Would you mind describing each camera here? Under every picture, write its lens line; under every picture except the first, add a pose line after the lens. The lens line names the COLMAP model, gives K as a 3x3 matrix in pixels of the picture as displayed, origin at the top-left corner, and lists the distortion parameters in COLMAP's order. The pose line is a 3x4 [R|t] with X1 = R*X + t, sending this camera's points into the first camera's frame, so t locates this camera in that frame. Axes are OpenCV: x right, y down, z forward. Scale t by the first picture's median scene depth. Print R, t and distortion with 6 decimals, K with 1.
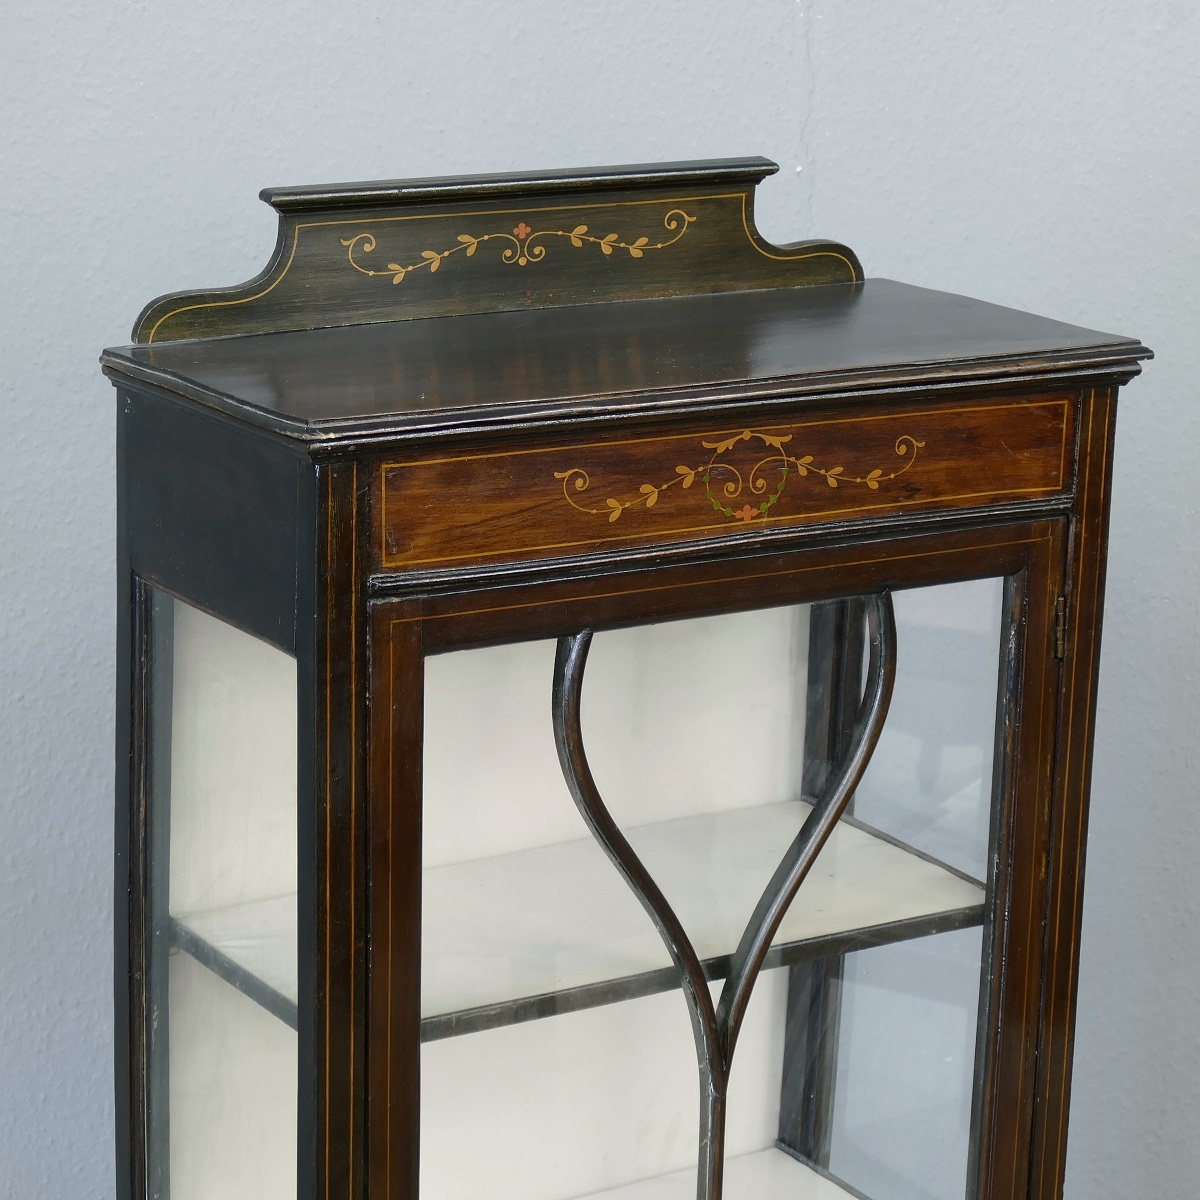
lens RADIAL K [[3338.1, 0, 610.2], [0, 3338.1, 595.4], [0, 0, 1]] dist [-0.016371, 0.000000]
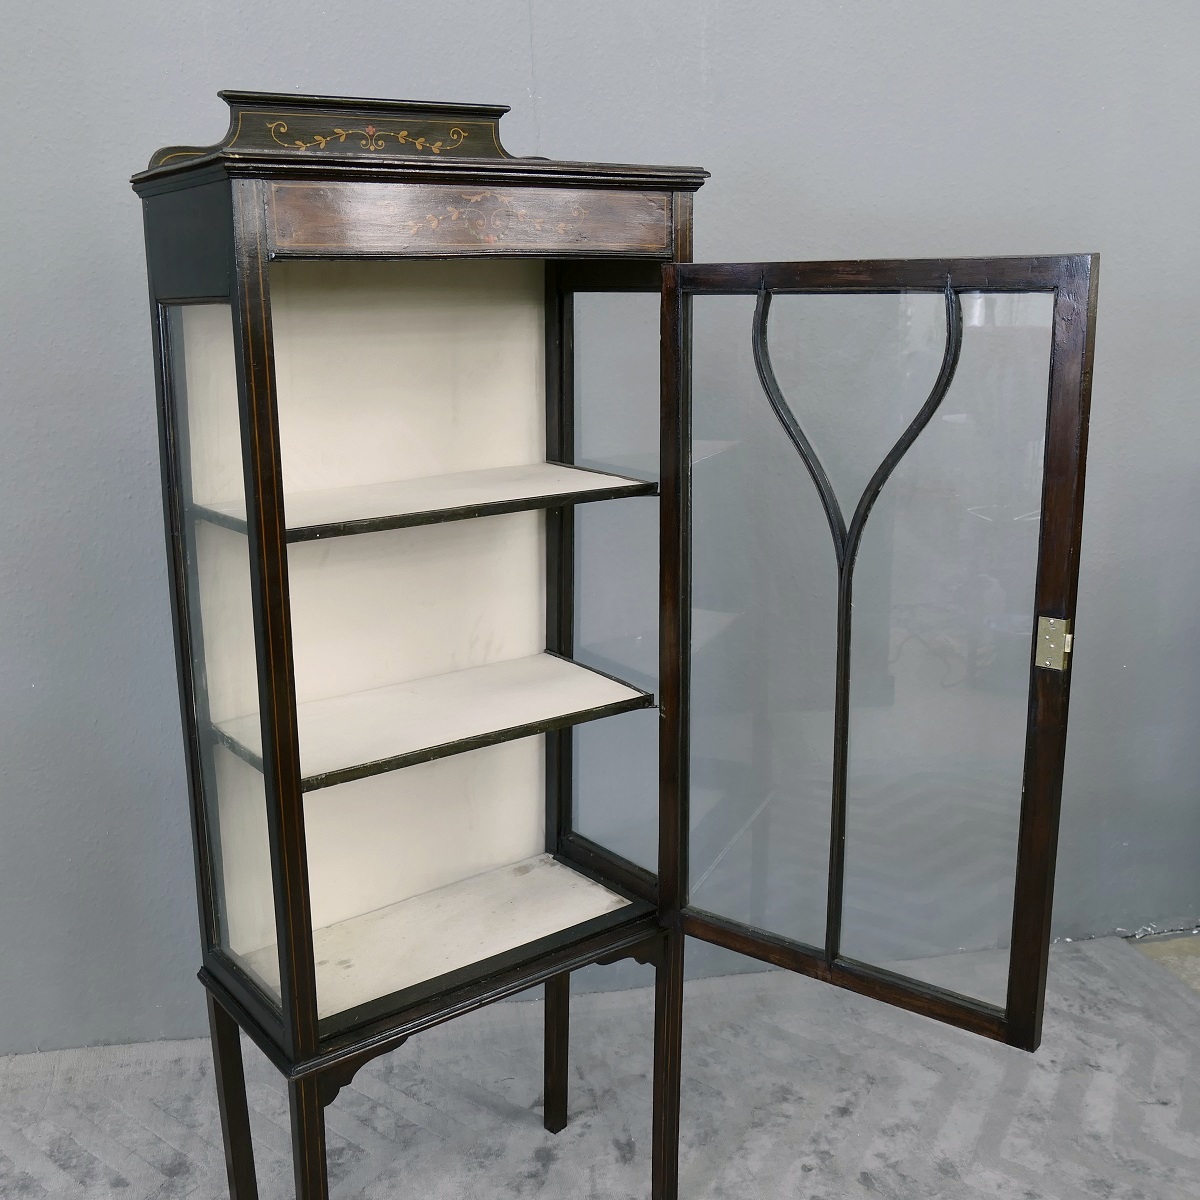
lens RADIAL K [[1376.2, 0, 600.7], [0, 1376.2, 592.0], [0, 0, 1]] dist [0.009054, 0.000000]
pose [[0.996878, -0.054387, 0.057232, 0.044515], [0.055880, 0.998129, -0.024818, 0.177618], [-0.055775, 0.027939, 0.998052, 0.239697]]
